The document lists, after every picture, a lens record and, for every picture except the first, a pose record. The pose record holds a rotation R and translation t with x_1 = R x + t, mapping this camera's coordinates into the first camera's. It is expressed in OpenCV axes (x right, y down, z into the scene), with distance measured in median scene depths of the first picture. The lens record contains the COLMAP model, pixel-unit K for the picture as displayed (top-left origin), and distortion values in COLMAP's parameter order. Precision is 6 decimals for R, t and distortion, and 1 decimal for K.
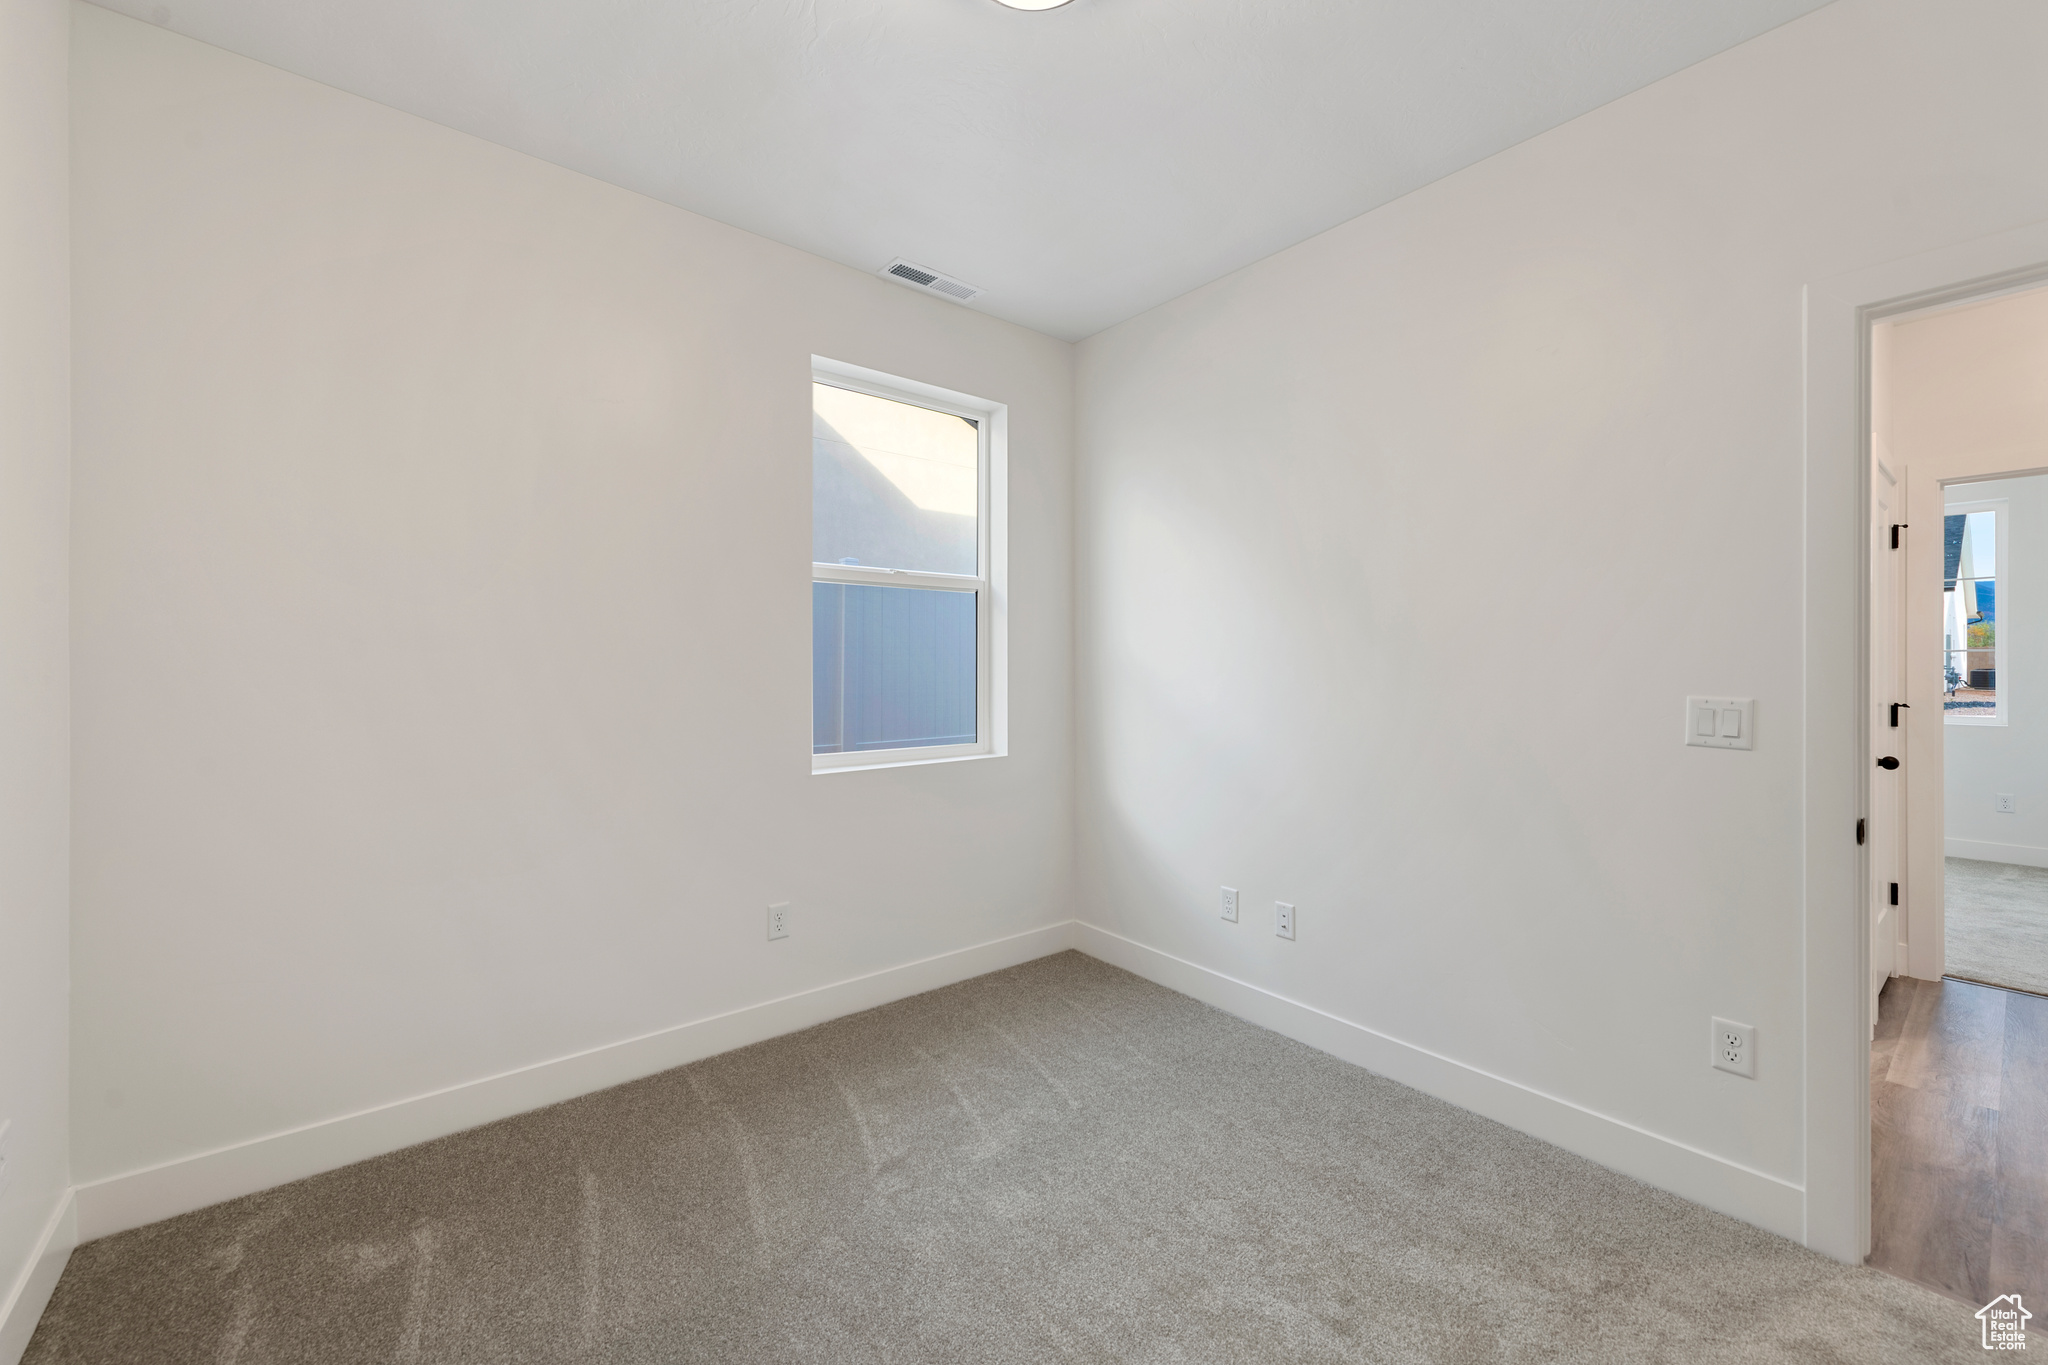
lens RADIAL K [[810.6, 0, 1024.5], [0, 810.6, 664.5], [0, 0, 1]] dist [0.014122, -0.005452]
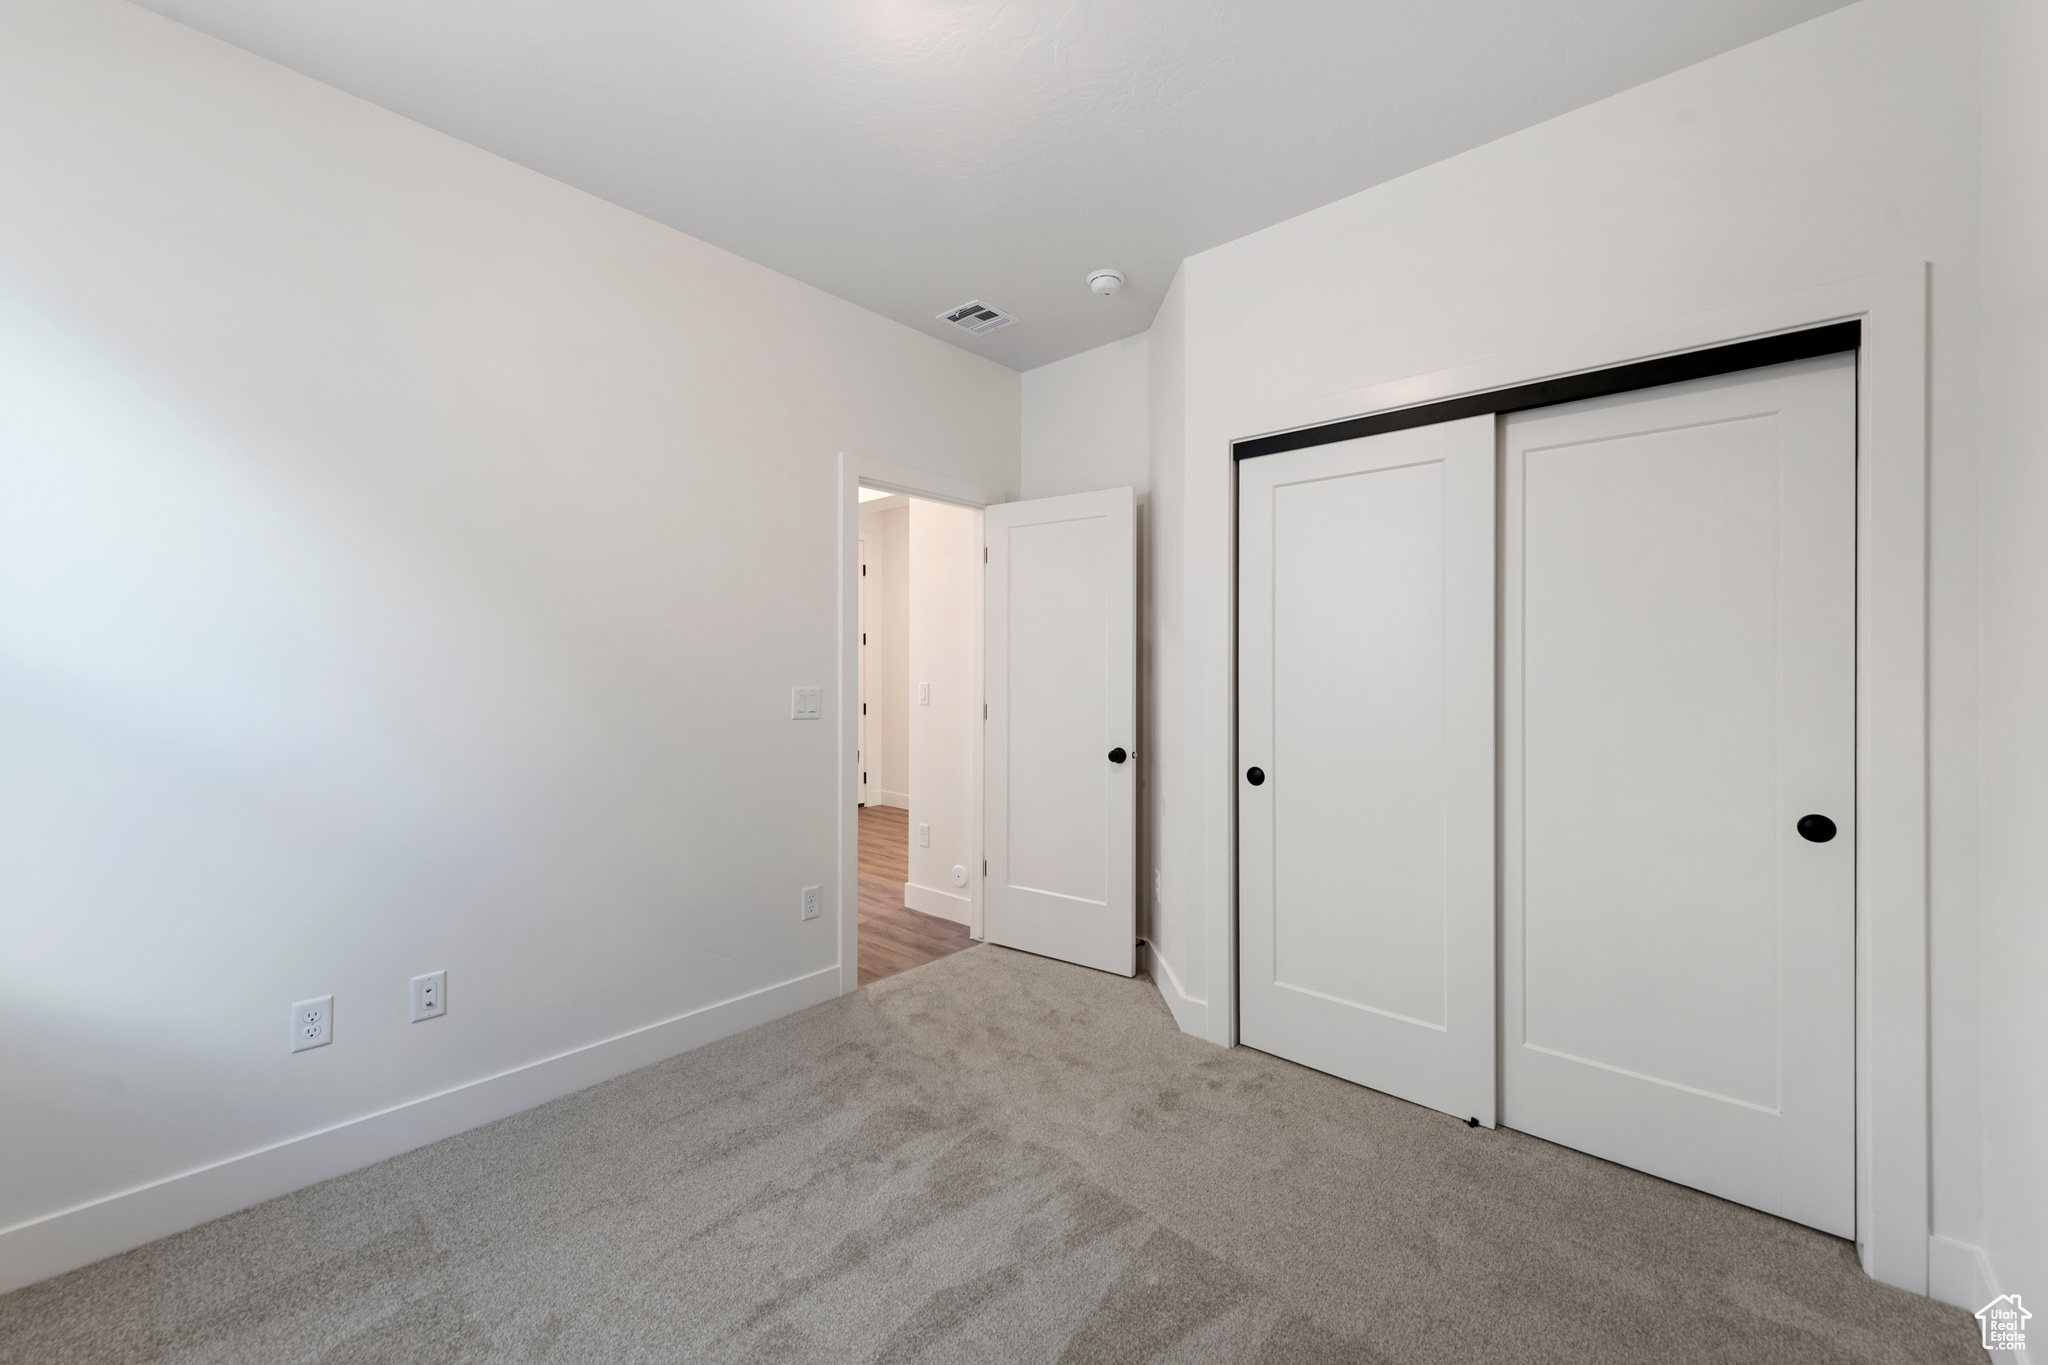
lens RADIAL K [[810.6, 0, 1024.5], [0, 810.6, 664.5], [0, 0, 1]] dist [0.014122, -0.005452]
pose [[-0.163910, -0.013479, 0.986383, -0.765074], [-0.024622, 0.999651, 0.009569, -0.029912], [-0.986168, -0.022719, -0.164185, 0.832231]]
